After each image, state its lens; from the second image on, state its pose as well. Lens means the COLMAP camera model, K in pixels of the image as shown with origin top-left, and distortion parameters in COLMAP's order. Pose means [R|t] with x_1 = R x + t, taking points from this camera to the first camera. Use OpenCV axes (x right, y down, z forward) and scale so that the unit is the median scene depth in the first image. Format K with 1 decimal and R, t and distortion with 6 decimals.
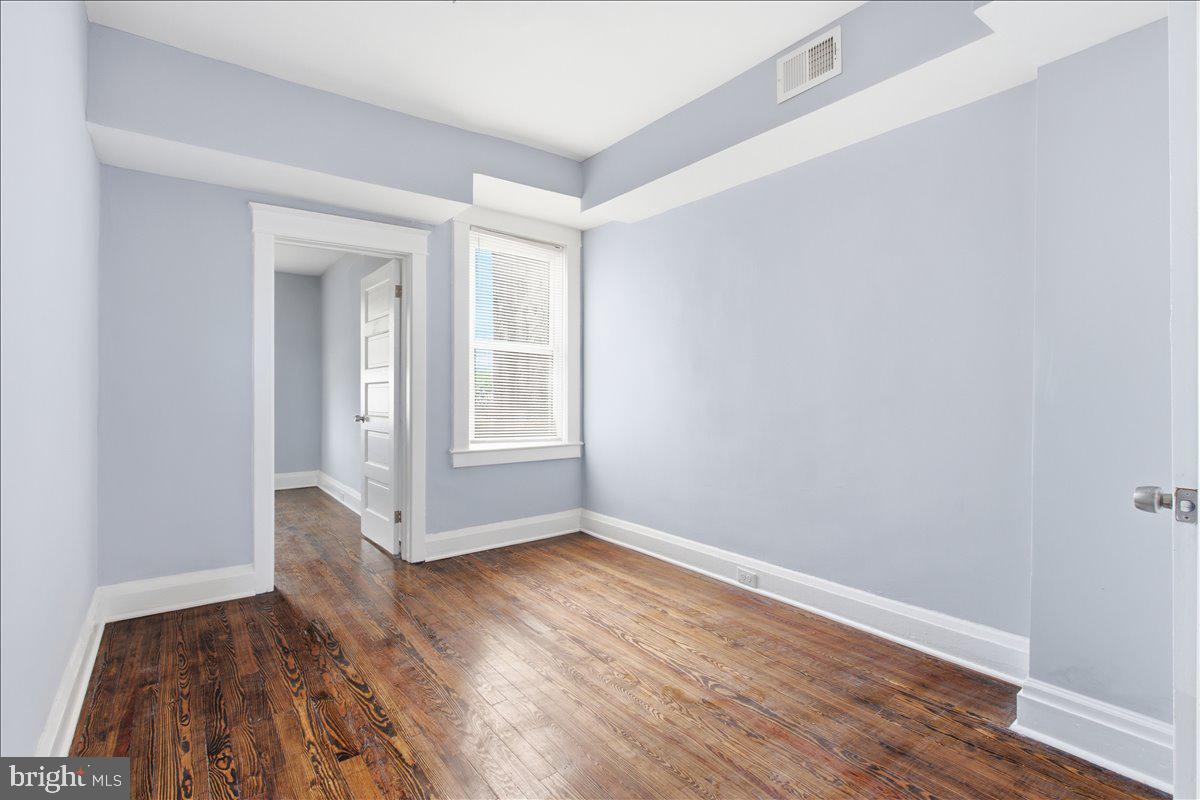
lens RADIAL K [[554.0, 0, 594.5], [0, 554.0, 395.3], [0, 0, 1]] dist [-0.003063, -0.000750]
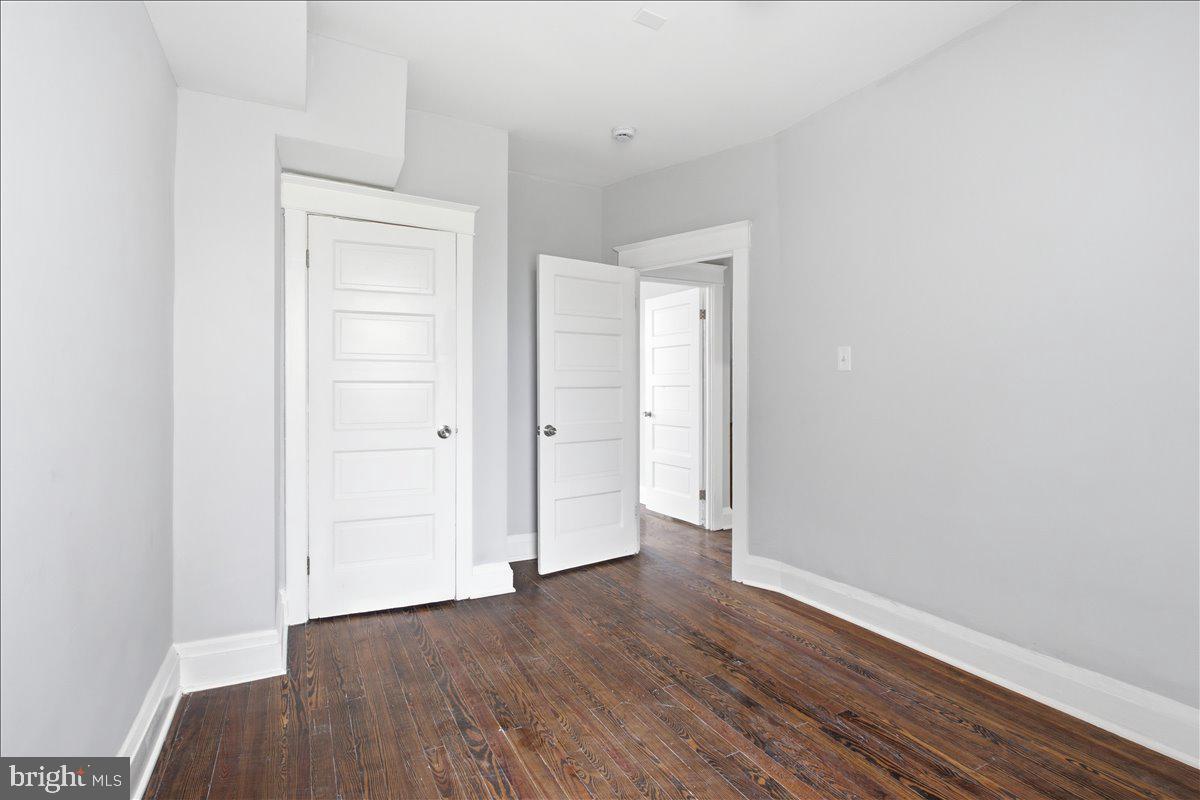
lens RADIAL K [[554.0, 0, 594.5], [0, 554.0, 395.3], [0, 0, 1]] dist [-0.003063, -0.000750]
pose [[-0.985977, -0.006399, 0.166756, -0.105145], [-0.004824, 0.999940, 0.009845, -0.017459], [-0.166809, 0.008902, -0.985949, 1.996359]]
